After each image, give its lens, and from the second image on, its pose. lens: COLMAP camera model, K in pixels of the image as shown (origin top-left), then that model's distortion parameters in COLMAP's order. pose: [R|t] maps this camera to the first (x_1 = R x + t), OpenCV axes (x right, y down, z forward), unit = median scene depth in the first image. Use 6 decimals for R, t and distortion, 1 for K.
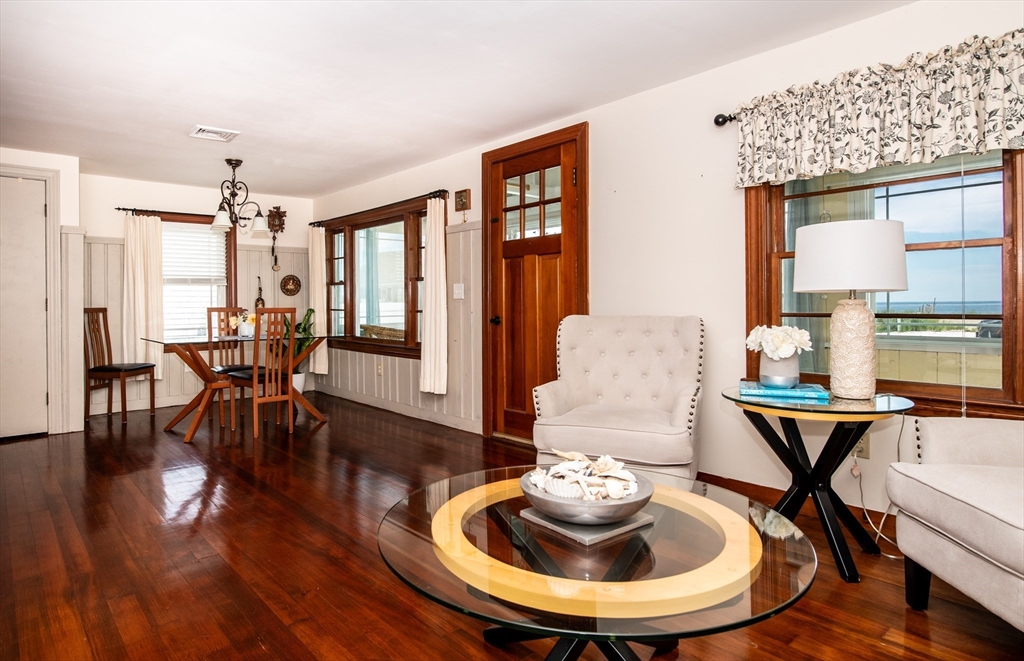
lens RADIAL K [[619.2, 0, 500.5], [0, 619.2, 297.5], [0, 0, 1]] dist [-0.011395, 0.001284]
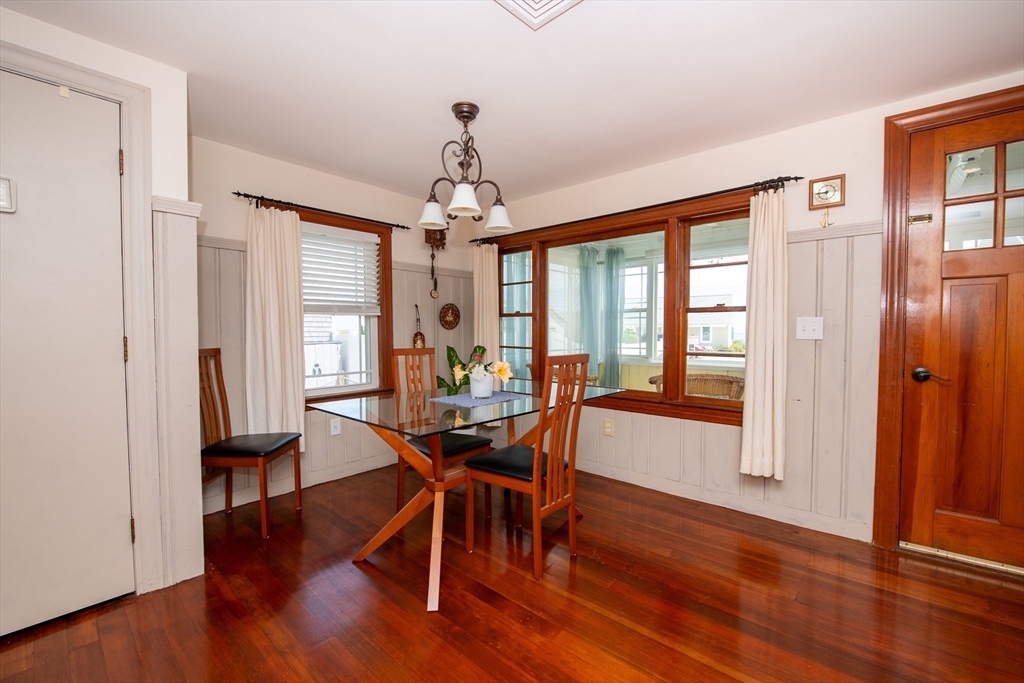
lens RADIAL K [[422.5, 0, 513.8], [0, 422.5, 340.0], [0, 0, 1]] dist [-0.018397, -0.001058]
pose [[0.987697, 0.003206, 0.156350, -0.399367], [-0.008078, 0.999501, 0.030536, -0.007473], [-0.156174, -0.031423, 0.987230, 0.515251]]
